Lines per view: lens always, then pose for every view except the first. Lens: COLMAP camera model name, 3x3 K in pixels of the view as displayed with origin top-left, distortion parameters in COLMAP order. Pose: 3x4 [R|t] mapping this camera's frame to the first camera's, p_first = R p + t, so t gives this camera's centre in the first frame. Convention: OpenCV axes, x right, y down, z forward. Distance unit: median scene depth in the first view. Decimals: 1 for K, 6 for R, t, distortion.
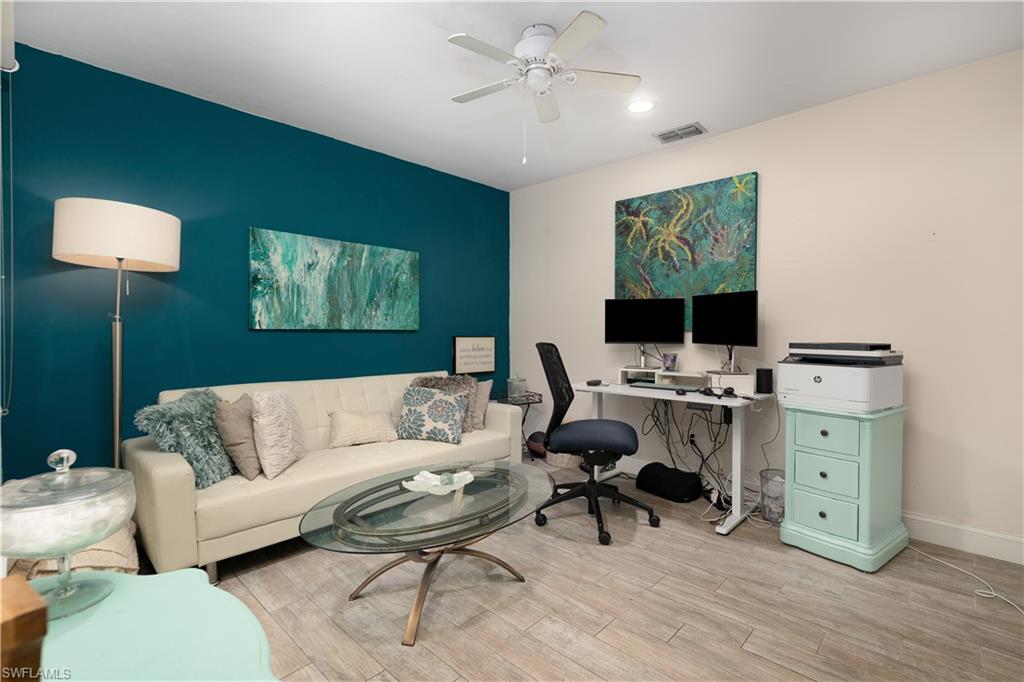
lens RADIAL K [[491.2, 0, 509.2], [0, 491.2, 339.3], [0, 0, 1]] dist [0.013498, 0.000309]
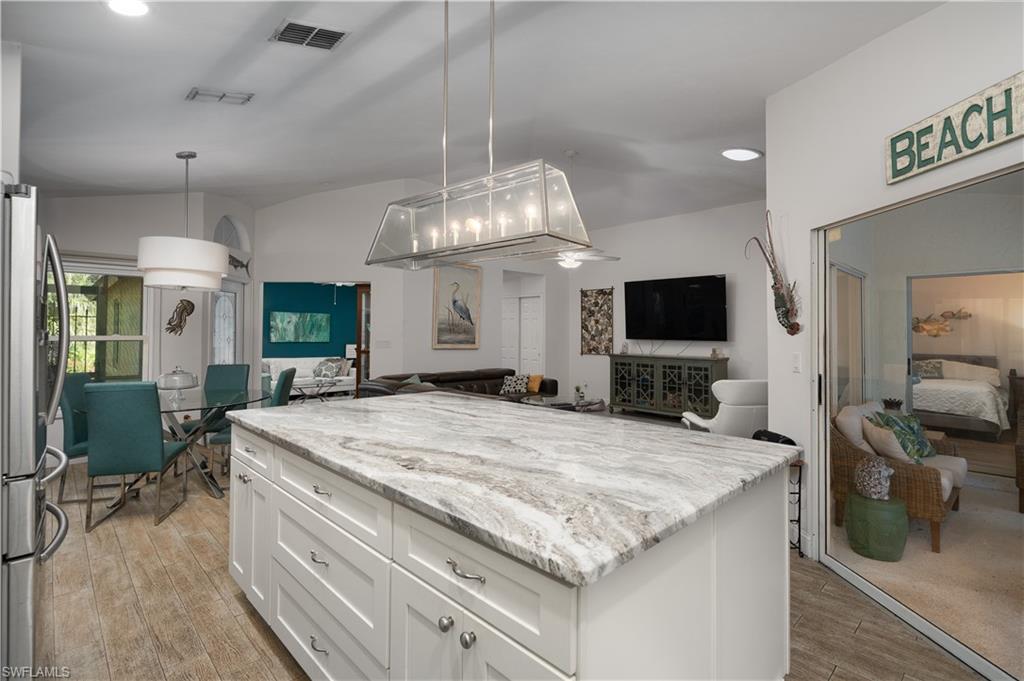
lens RADIAL K [[491.2, 0, 516.4], [0, 491.2, 321.1], [0, 0, 1]] dist [0.013498, 0.000309]
pose [[0.999941, 0.010005, -0.004154, 1.010392], [-0.010194, 0.998783, -0.048251, -0.016461], [0.003666, 0.048290, 0.998827, -2.035364]]
